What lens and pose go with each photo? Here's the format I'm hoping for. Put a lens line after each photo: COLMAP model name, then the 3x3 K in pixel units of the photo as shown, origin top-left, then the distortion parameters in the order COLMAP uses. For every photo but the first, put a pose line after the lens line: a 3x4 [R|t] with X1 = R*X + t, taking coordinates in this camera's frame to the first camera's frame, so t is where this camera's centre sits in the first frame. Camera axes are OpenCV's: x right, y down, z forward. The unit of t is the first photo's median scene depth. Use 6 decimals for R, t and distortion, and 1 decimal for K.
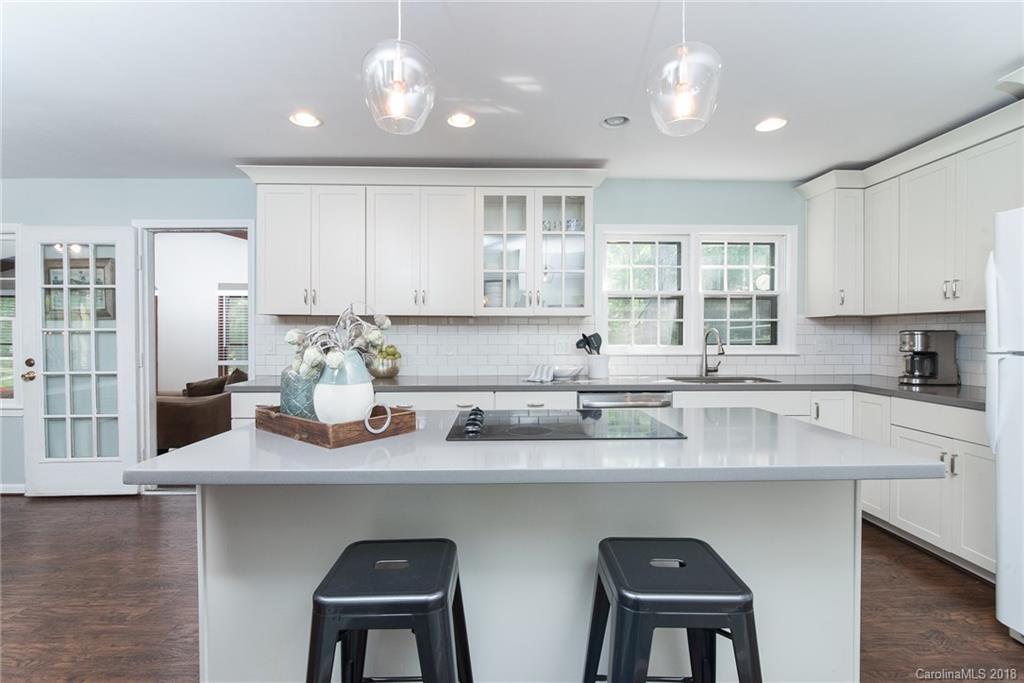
lens RADIAL K [[484.5, 0, 509.5], [0, 484.5, 348.7], [0, 0, 1]] dist [-0.003679, -0.003383]
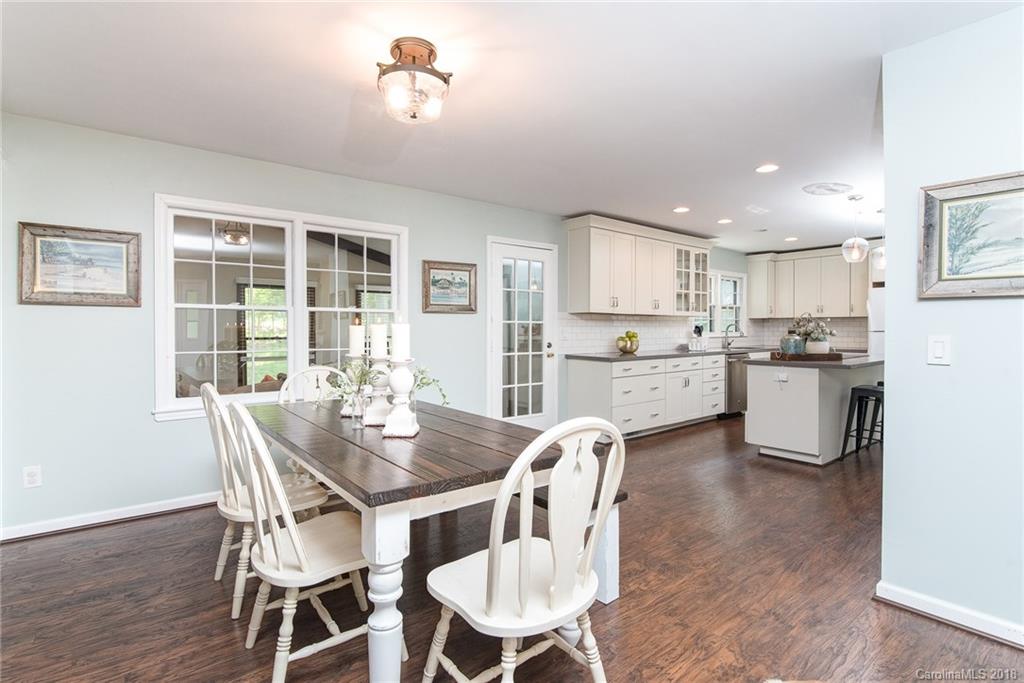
lens RADIAL K [[520.9, 0, 503.3], [0, 520.9, 338.6], [0, 0, 1]] dist [0.004175, -0.001247]
pose [[0.795851, -0.010527, 0.605401, -1.717905], [0.019262, 0.999783, -0.007936, 0.021046], [-0.605186, 0.017977, 0.795881, -0.149766]]
